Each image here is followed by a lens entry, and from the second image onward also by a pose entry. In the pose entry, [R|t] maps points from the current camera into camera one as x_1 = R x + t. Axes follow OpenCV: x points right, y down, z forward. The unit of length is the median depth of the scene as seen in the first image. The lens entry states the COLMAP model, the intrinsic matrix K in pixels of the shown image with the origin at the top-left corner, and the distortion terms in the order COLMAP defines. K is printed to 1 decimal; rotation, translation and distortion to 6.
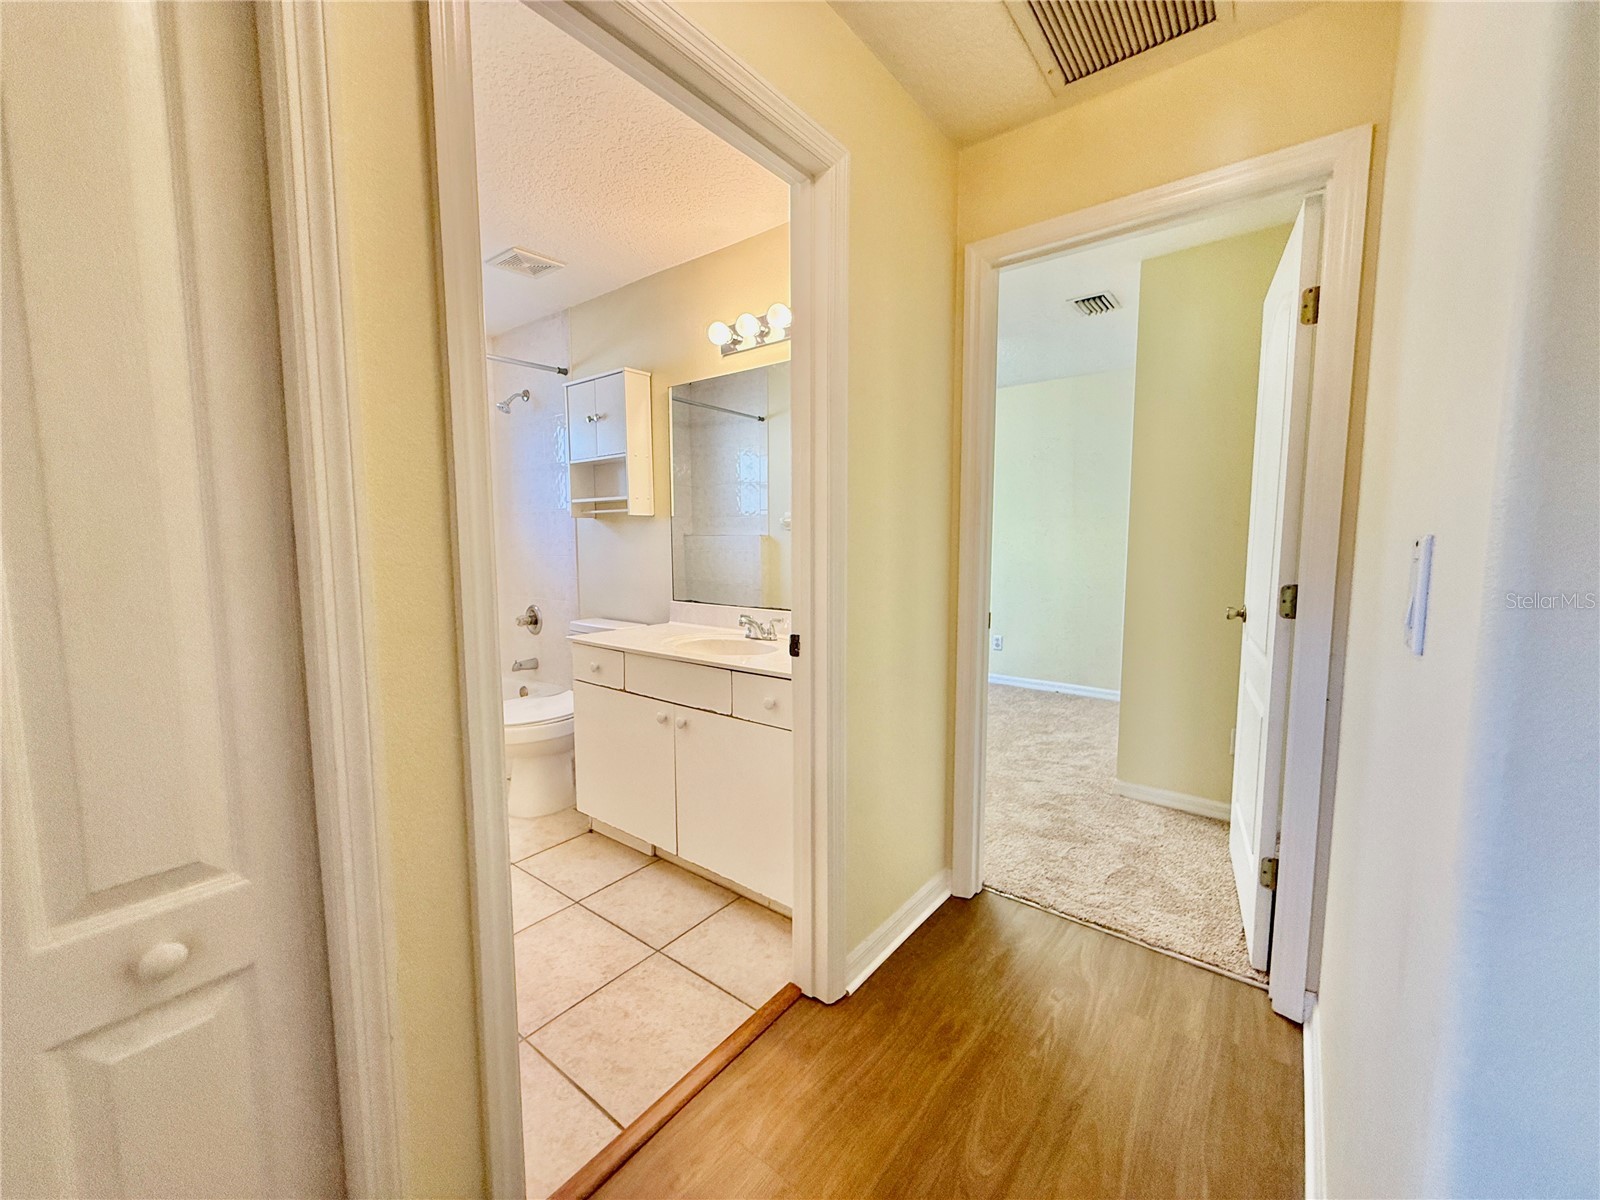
lens RADIAL K [[636.3, 0, 801.1], [0, 636.3, 599.4], [0, 0, 1]] dist [0.002508, -0.000456]
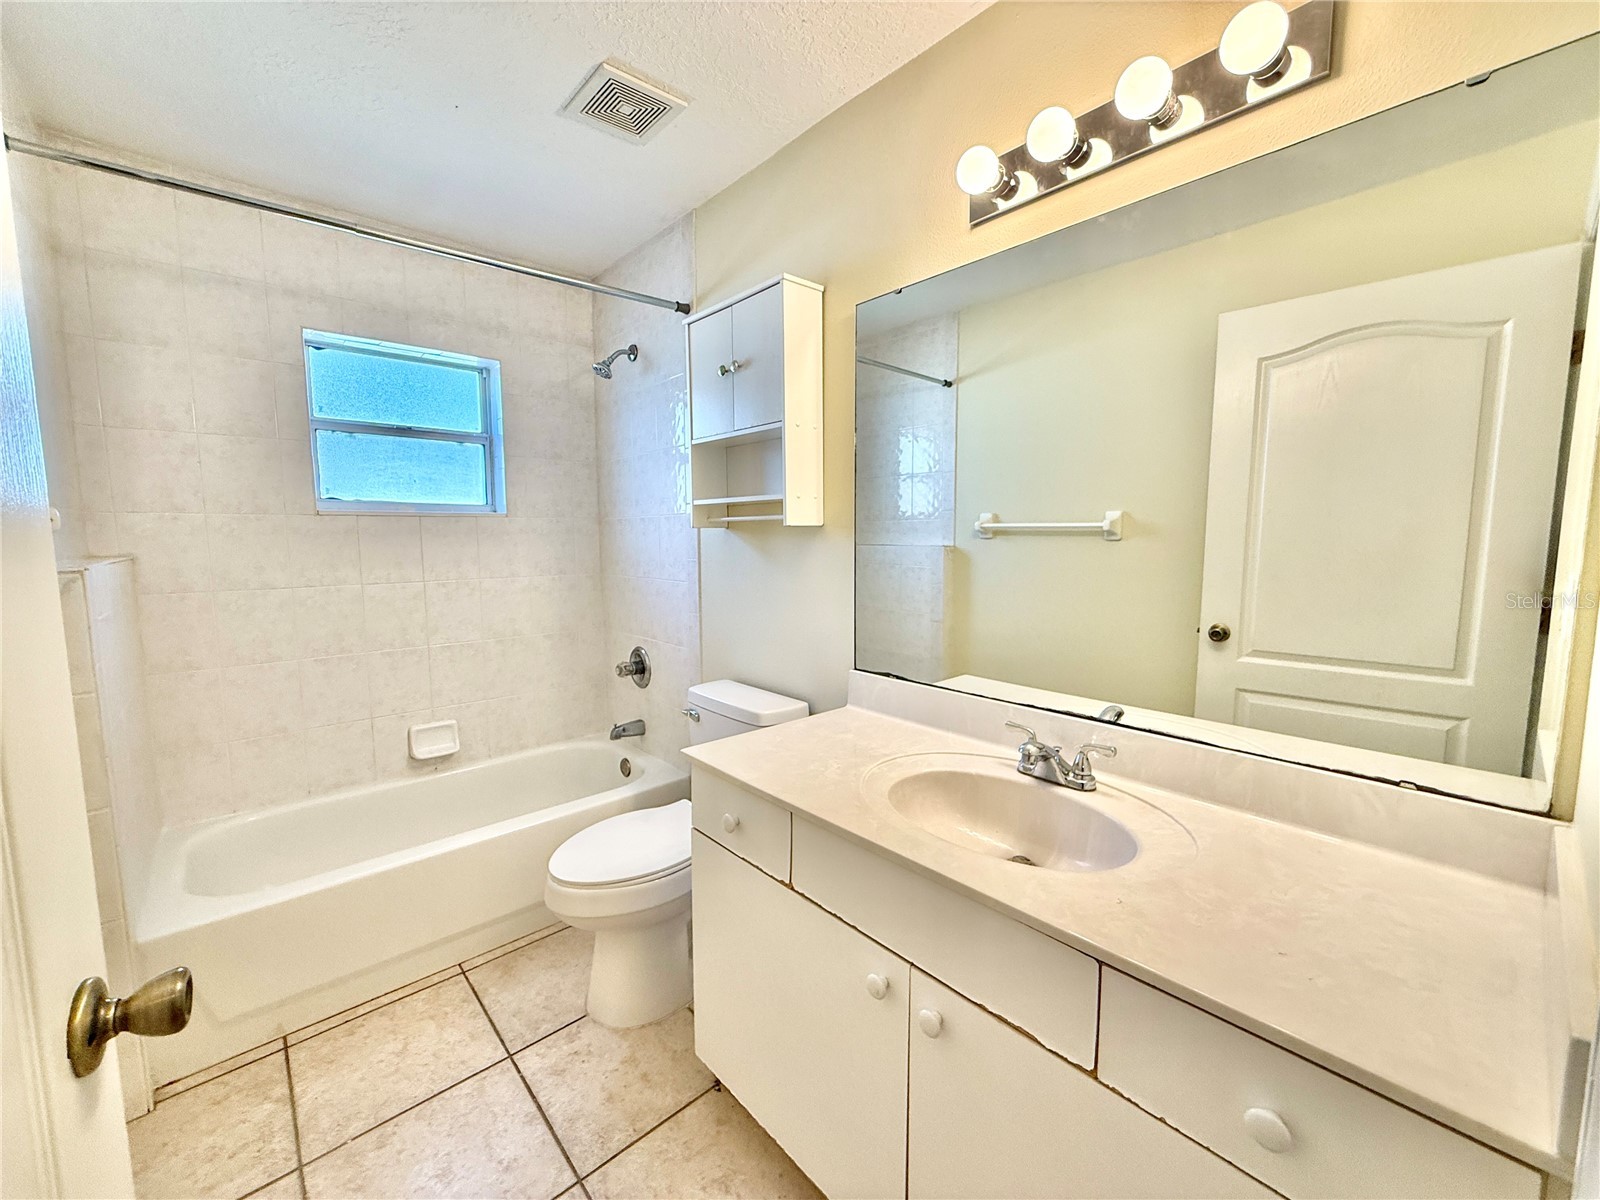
lens RADIAL K [[636.3, 0, 798.3], [0, 636.3, 598.6], [0, 0, 1]] dist [0.002508, -0.000456]
pose [[0.984107, 0.015877, -0.176866, -0.138173], [-0.015236, 0.999872, 0.004980, -0.061339], [0.176923, -0.002206, 0.984222, 0.379090]]
